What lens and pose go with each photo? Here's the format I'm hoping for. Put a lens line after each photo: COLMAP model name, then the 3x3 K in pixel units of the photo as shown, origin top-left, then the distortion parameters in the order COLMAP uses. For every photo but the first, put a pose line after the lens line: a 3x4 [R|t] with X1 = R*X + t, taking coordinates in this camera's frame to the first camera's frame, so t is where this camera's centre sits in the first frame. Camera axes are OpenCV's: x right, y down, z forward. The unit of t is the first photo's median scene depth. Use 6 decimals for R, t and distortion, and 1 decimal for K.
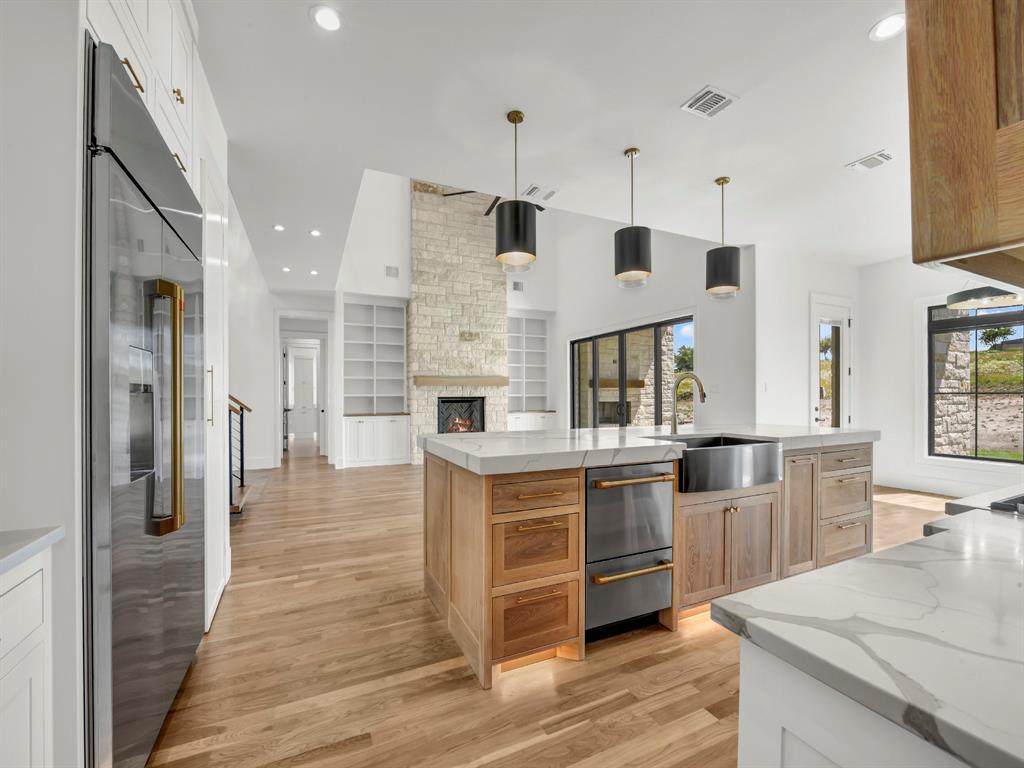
lens RADIAL K [[425.6, 0, 488.1], [0, 425.6, 373.9], [0, 0, 1]] dist [-0.016082, -0.001708]
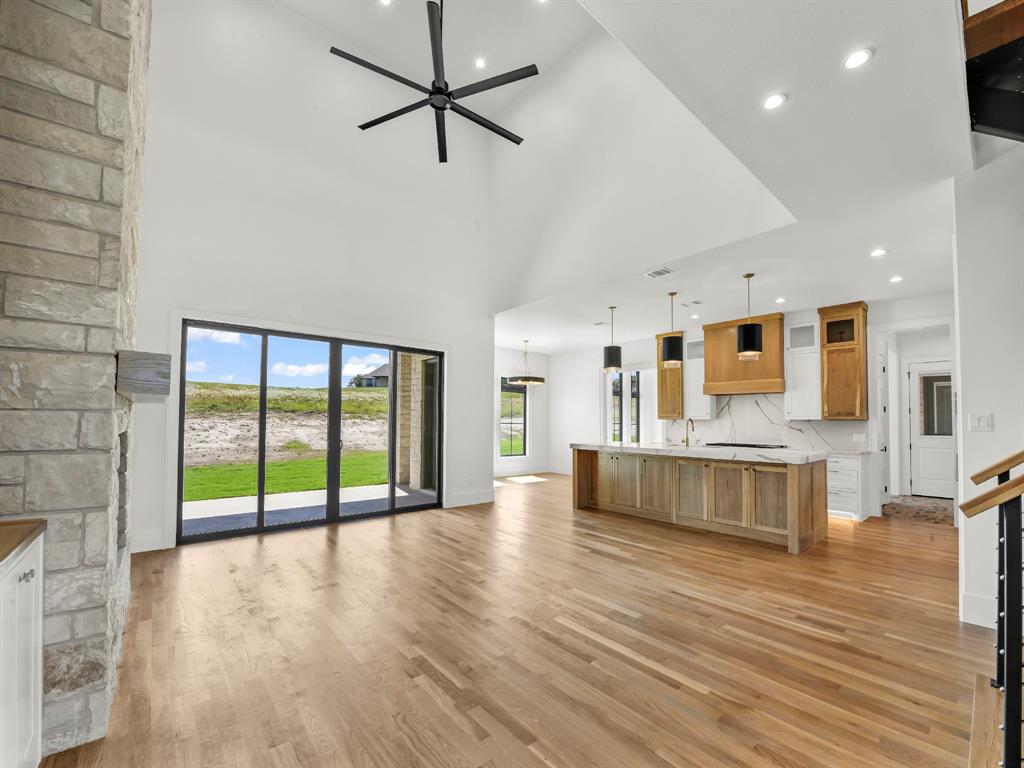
lens RADIAL K [[425.6, 0, 520.9], [0, 425.6, 407.8], [0, 0, 1]] dist [-0.016082, -0.001708]
pose [[-0.309620, 0.027177, 0.950472, -0.439088], [-0.057736, 0.997210, -0.047321, 0.032451], [-0.949106, -0.069528, -0.307187, 0.822706]]
